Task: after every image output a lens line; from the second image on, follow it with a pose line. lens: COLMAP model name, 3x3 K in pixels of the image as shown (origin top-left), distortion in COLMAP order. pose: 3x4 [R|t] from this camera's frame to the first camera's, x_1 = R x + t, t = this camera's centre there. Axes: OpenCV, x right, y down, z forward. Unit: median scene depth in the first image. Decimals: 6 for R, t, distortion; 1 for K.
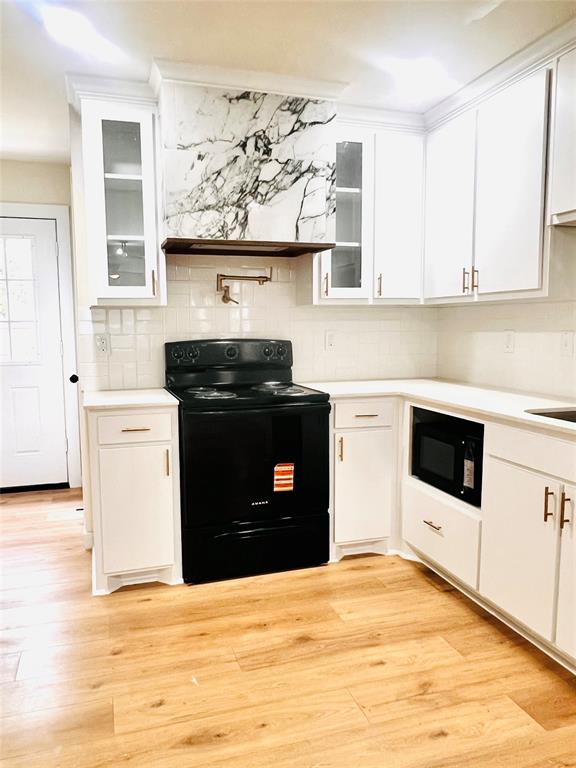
lens RADIAL K [[570.0, 0, 273.5], [0, 570.0, 383.1], [0, 0, 1]] dist [-0.004251, 0.001125]
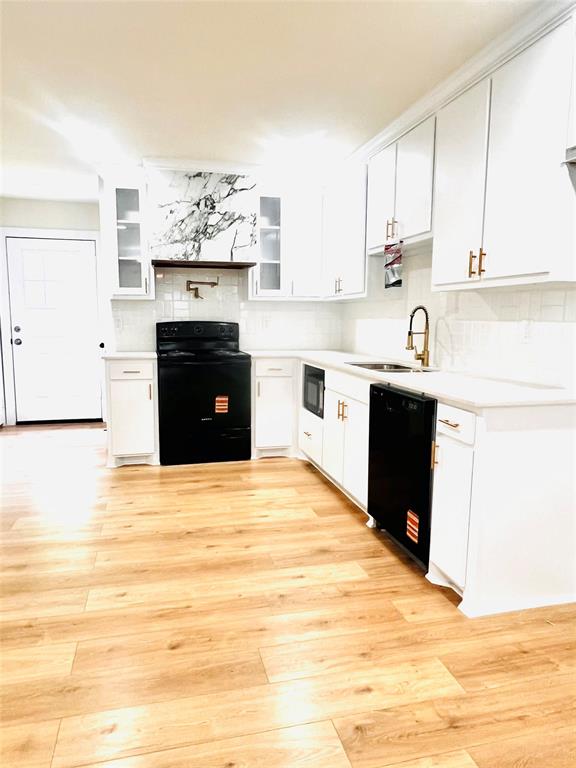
lens RADIAL K [[518.6, 0, 277.1], [0, 518.6, 382.7], [0, 0, 1]] dist [-0.001091, 0.000001]
pose [[0.998090, 0.020650, -0.058215, 0.273127], [-0.019291, 0.999530, 0.023813, 0.065240], [0.058679, -0.022644, 0.998020, -0.508889]]
